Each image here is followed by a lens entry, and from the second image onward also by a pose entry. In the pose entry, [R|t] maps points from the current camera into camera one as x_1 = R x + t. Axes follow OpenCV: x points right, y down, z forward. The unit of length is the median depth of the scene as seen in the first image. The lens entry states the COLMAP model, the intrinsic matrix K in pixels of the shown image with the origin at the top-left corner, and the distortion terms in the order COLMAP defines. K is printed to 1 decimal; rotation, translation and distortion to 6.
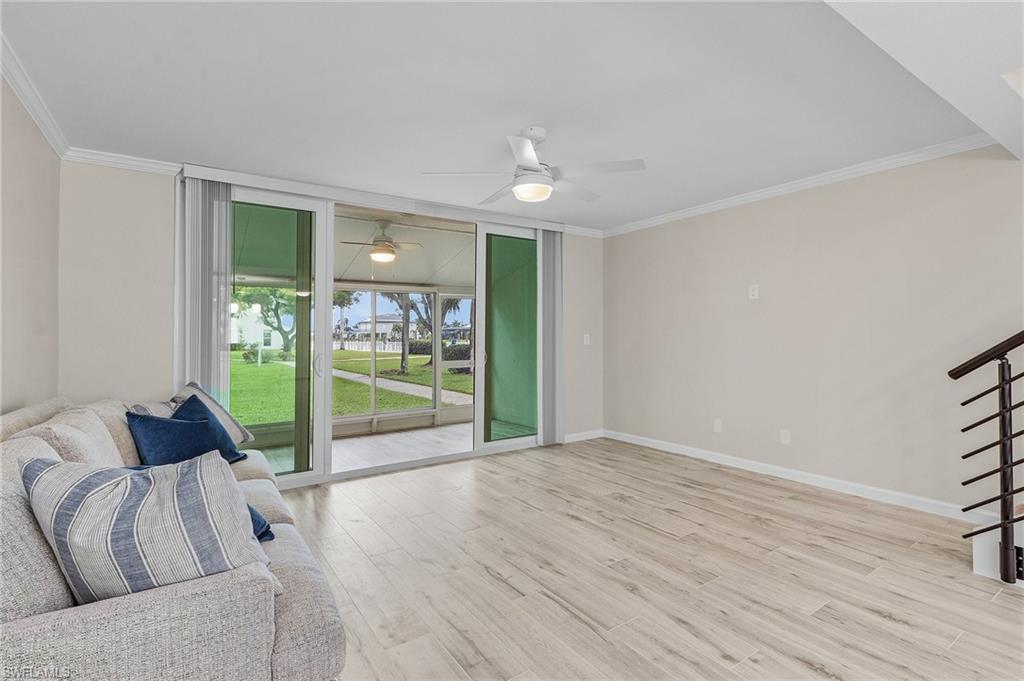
lens RADIAL K [[478.2, 0, 492.4], [0, 478.2, 337.0], [0, 0, 1]] dist [0.002038, -0.001941]
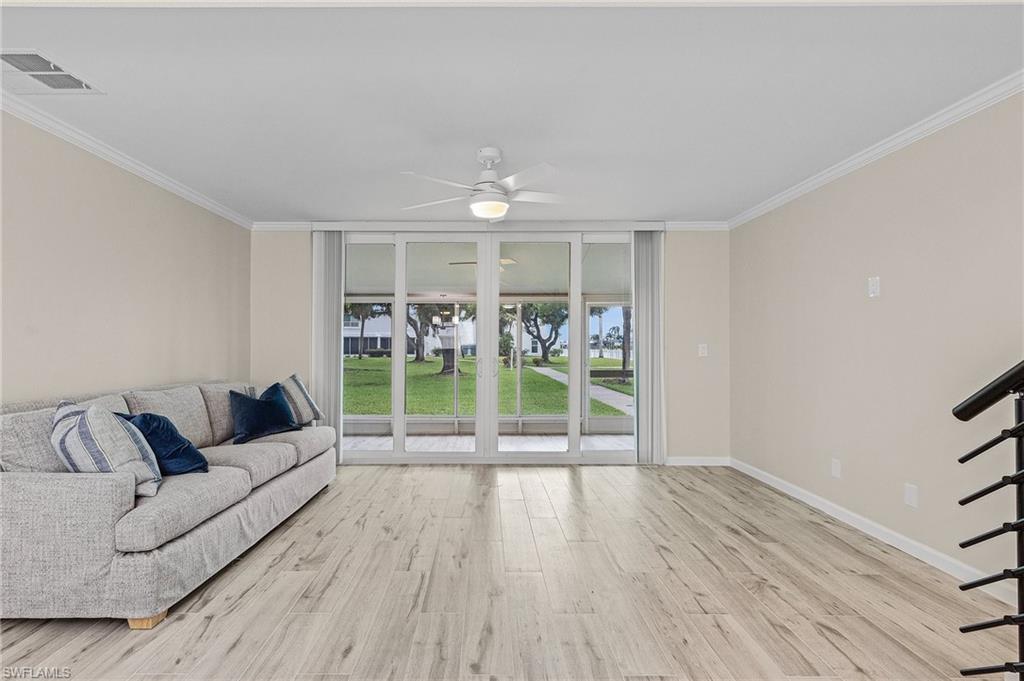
lens RADIAL K [[478.2, 0, 475.5], [0, 478.2, 344.7], [0, 0, 1]] dist [0.002038, -0.001941]
pose [[0.830988, 0.007307, -0.556242, 0.362010], [-0.007727, 0.999969, 0.001593, -0.003350], [0.556236, 0.002974, 0.831019, 0.055726]]
